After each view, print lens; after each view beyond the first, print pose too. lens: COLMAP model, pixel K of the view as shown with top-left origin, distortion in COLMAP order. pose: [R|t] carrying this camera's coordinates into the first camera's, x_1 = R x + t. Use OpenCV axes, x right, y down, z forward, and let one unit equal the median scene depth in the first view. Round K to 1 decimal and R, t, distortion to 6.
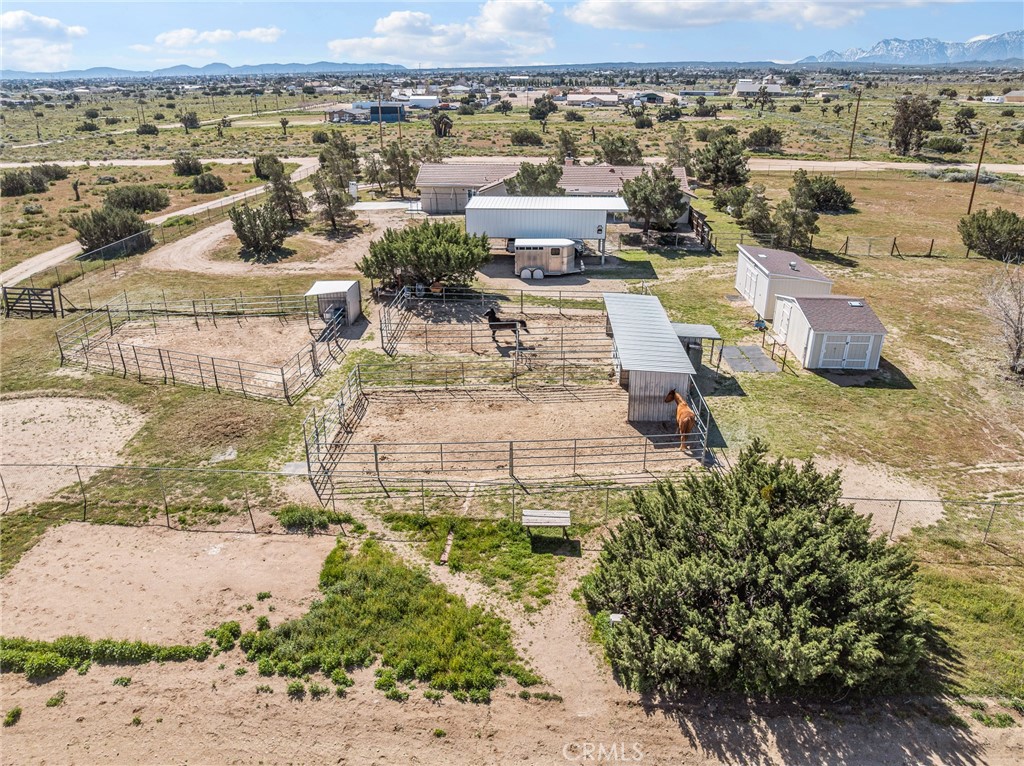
lens RADIAL K [[723.4, 0, 516.2], [0, 723.4, 380.4], [0, 0, 1]] dist [-0.055227, 0.023455]
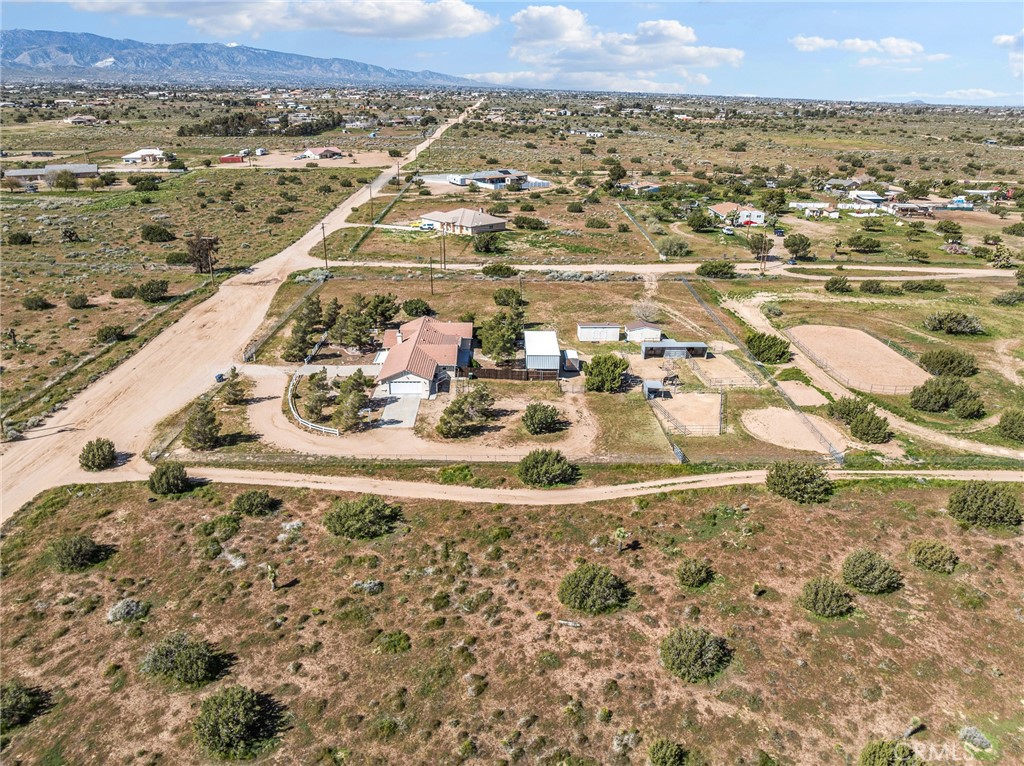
lens RADIAL K [[723.4, 0, 516.2], [0, 723.4, 380.4], [0, 0, 1]] dist [-0.055227, 0.023455]
pose [[-0.088375, -0.376796, 0.922071, -1.815555], [0.377692, 0.843891, 0.381047, -0.919030], [-0.921704, 0.381934, 0.067734, 0.893738]]
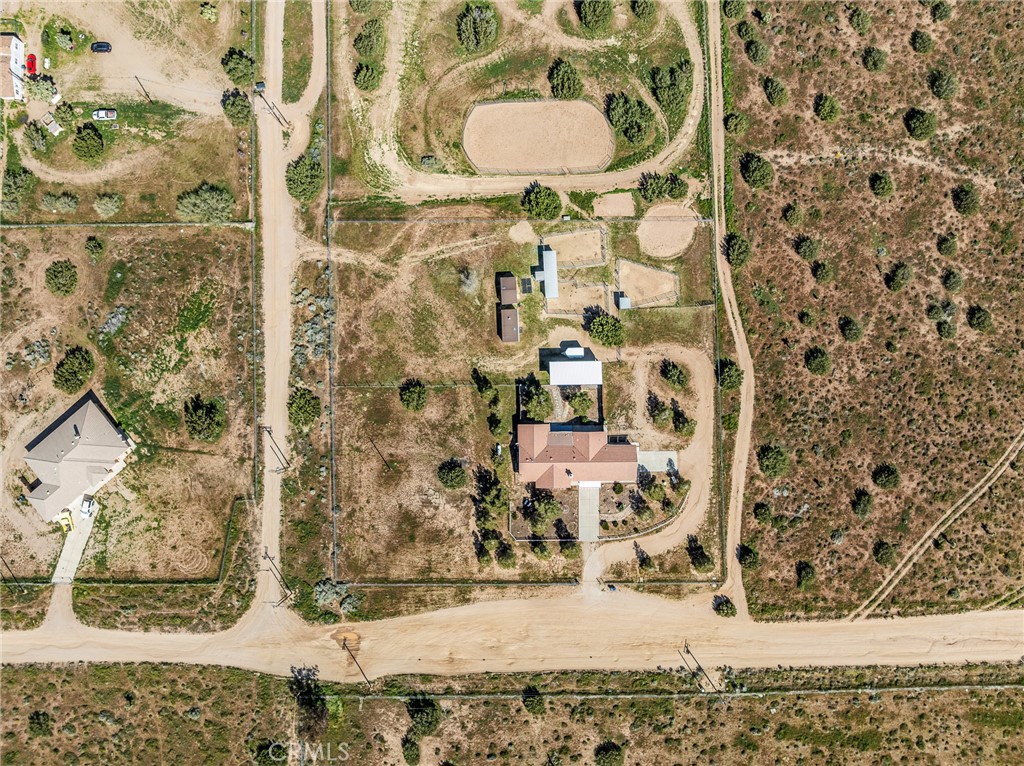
lens RADIAL K [[723.4, 0, 516.2], [0, 723.4, 380.4], [0, 0, 1]] dist [-0.055227, 0.023455]
pose [[-0.996449, 0.084182, 0.001427, 0.265028], [-0.028664, -0.355133, 0.934376, -2.817801], [0.079164, 0.931018, 0.356285, -0.053753]]
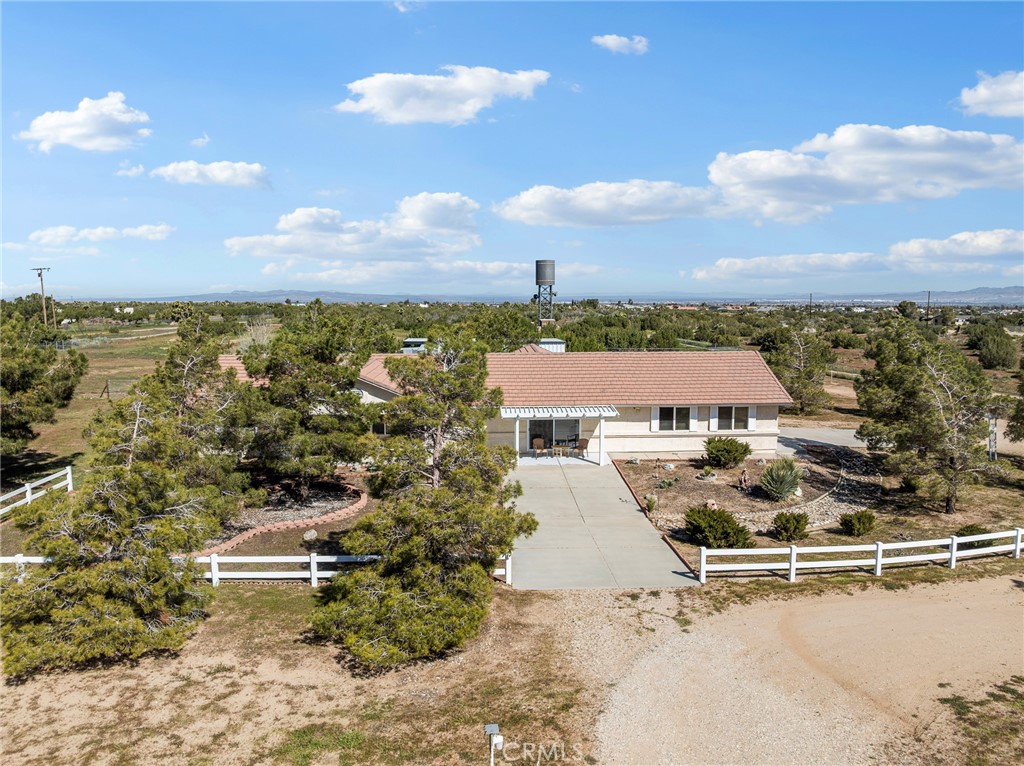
lens RADIAL K [[723.4, 0, 516.2], [0, 723.4, 380.4], [0, 0, 1]] dist [-0.055227, 0.023455]
pose [[-0.992459, 0.013117, -0.121877, 0.111403], [-0.048237, 0.872253, 0.486671, -0.640955], [0.112691, 0.488880, -0.865042, 1.762924]]
